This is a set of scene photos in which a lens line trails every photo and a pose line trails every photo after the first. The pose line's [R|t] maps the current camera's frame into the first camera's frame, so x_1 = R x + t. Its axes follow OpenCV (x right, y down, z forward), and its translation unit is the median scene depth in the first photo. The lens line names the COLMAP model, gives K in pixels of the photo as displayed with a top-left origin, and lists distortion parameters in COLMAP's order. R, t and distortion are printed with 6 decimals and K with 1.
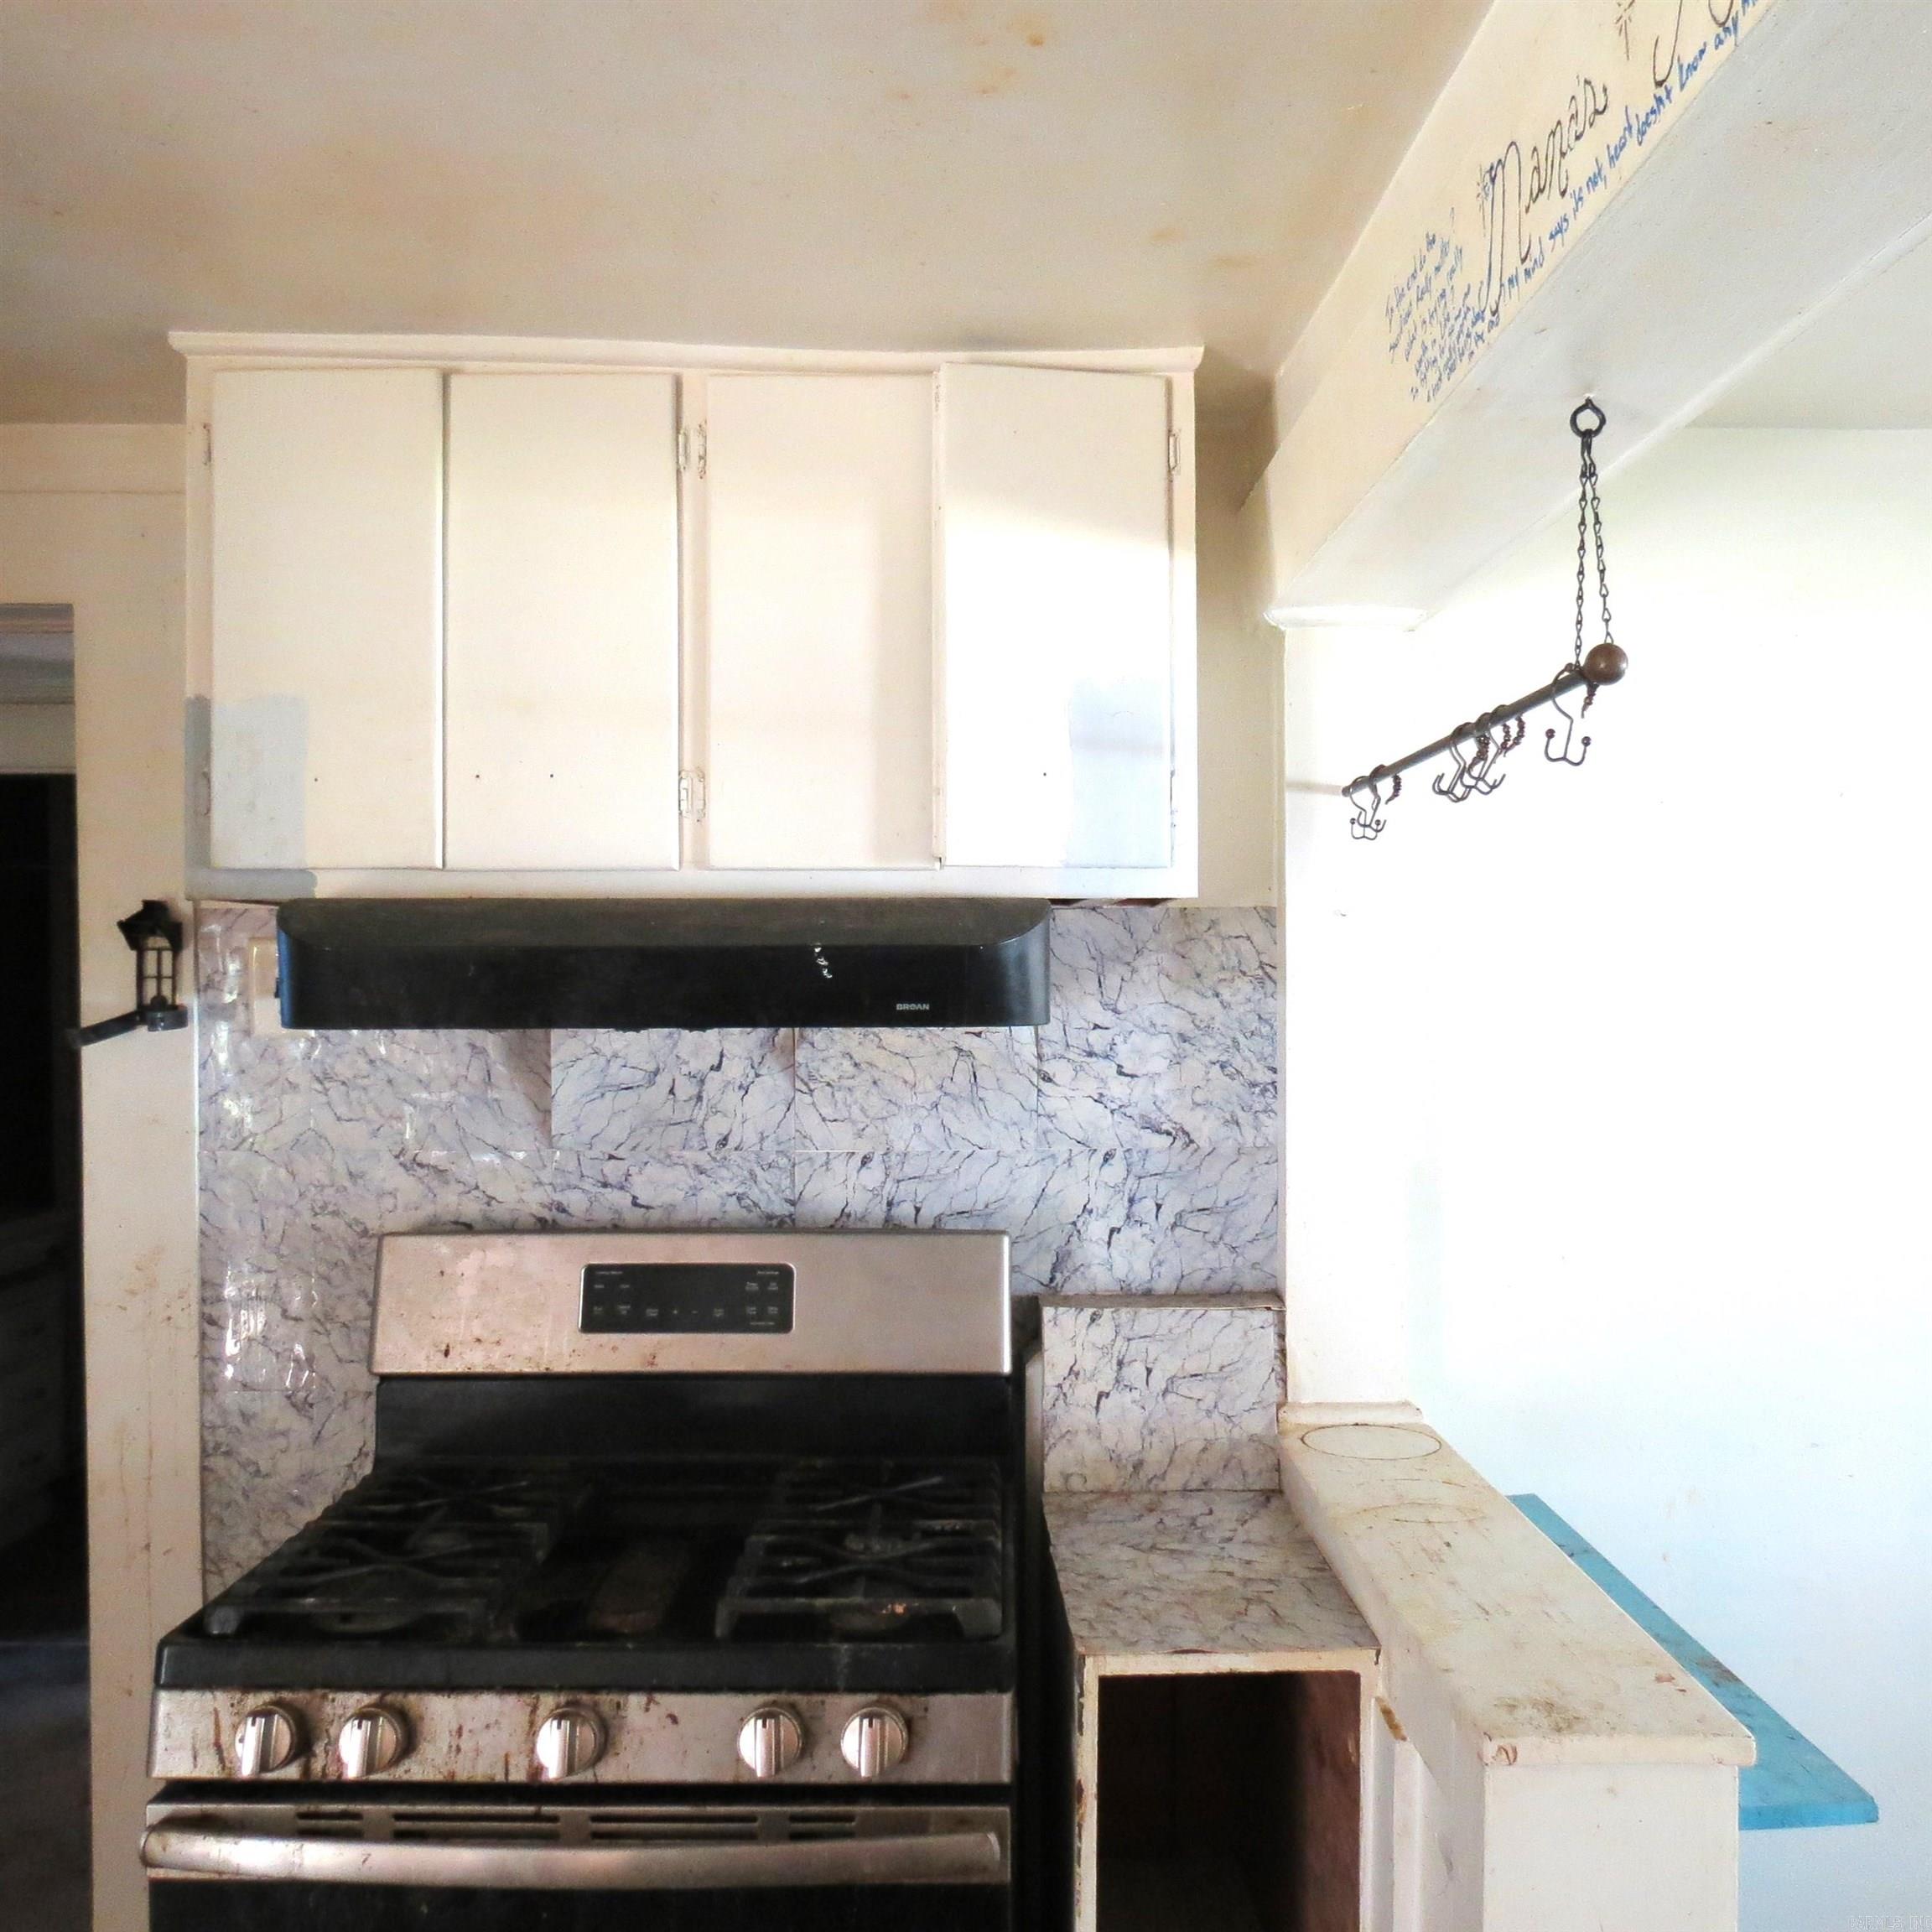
lens RADIAL K [[1817.6, 0, 970.8], [0, 1817.6, 954.6], [0, 0, 1]] dist [-0.044848, 0.000000]
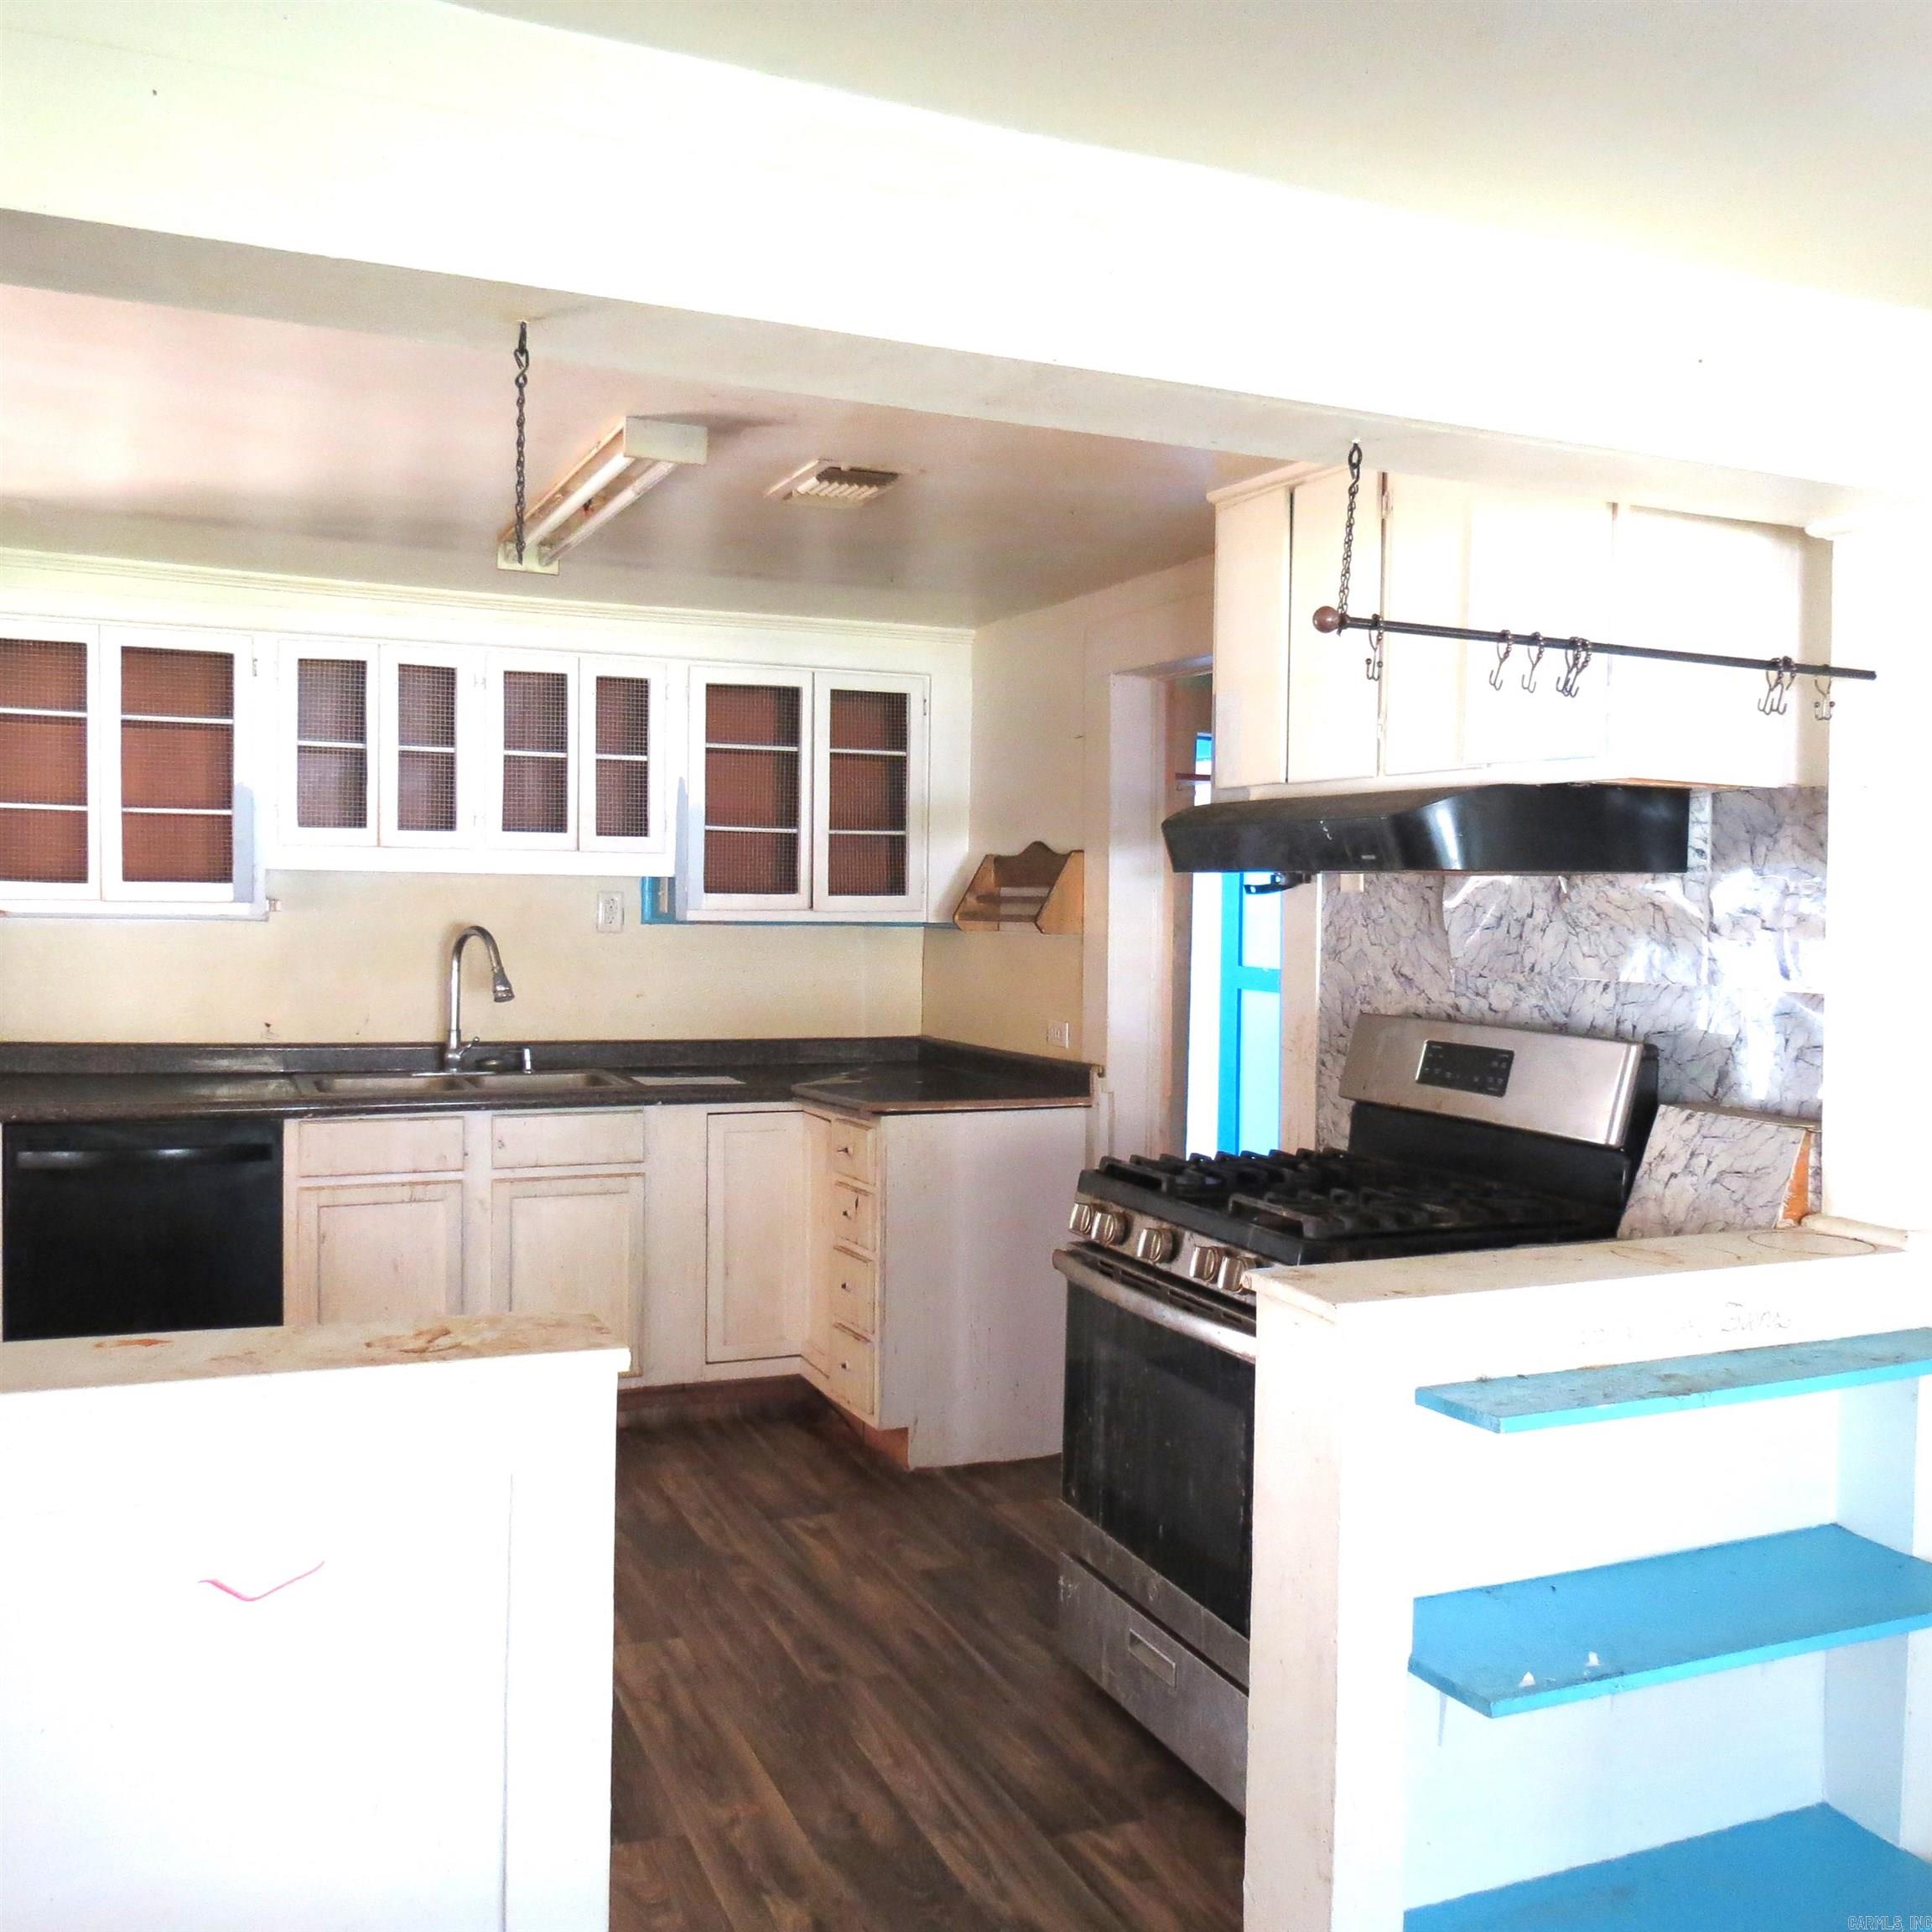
lens RADIAL K [[1817.6, 0, 966.4], [0, 1817.6, 969.7], [0, 0, 1]] dist [-0.044848, 0.000000]
pose [[0.379736, 0.045798, -0.923961, 0.993231], [-0.005500, 0.998868, 0.047250, 0.040531], [0.925079, -0.012861, 0.379558, 0.062614]]
